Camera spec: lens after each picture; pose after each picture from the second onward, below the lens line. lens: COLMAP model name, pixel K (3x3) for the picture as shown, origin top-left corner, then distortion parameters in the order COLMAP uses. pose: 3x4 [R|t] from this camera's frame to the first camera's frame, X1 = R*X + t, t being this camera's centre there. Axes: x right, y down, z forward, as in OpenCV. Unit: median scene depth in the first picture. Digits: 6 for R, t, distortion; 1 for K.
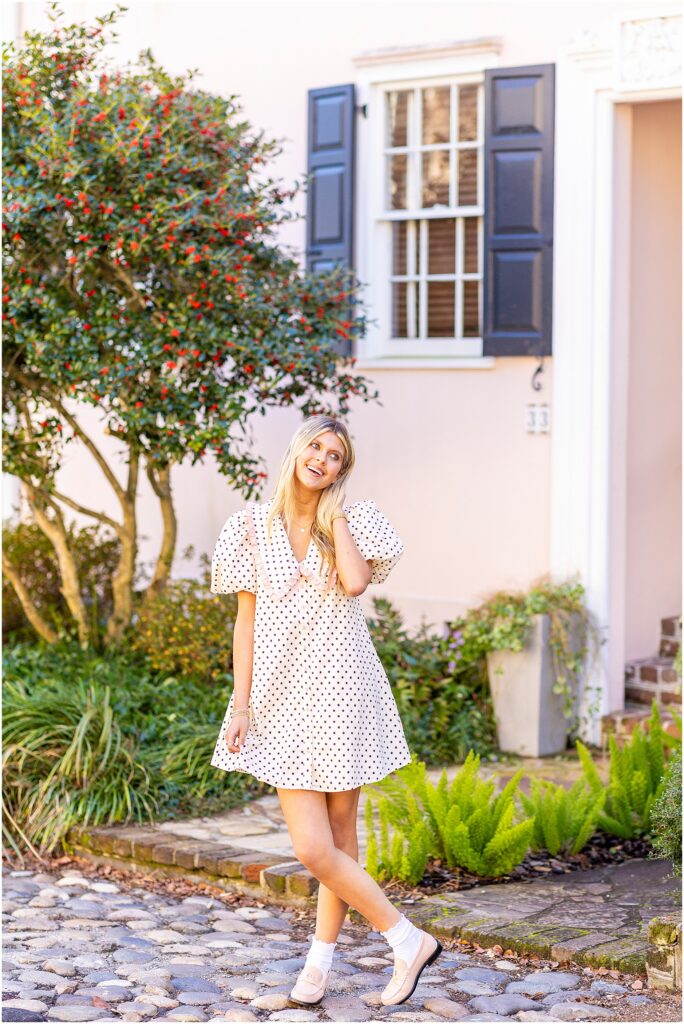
lens RADIAL K [[4600.9, 0, 343.3], [0, 4600.9, 527.0], [0, 0, 1]] dist [0.385020, 9.991592]
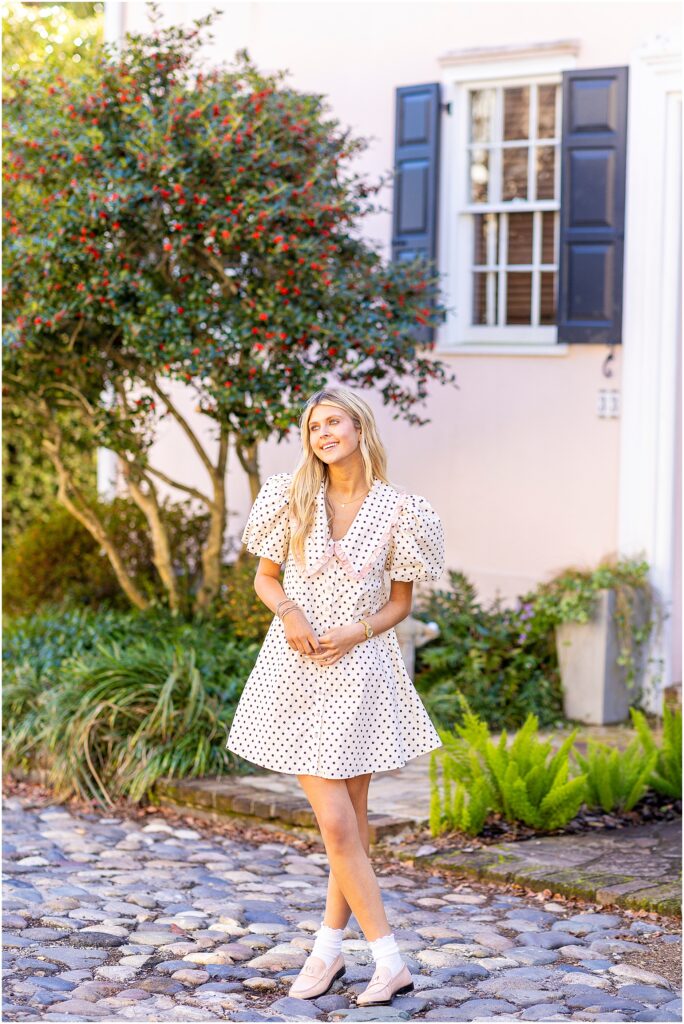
lens RADIAL K [[4889.4, 0, 342.0], [0, 4889.4, 512.0], [0, 0, 1]] dist [-0.384810, 73.531060]
pose [[0.999511, 0.015263, -0.027274, 0.012854], [-0.015324, 0.999881, -0.002020, 0.004565], [0.027240, 0.002437, 0.999626, -0.121148]]
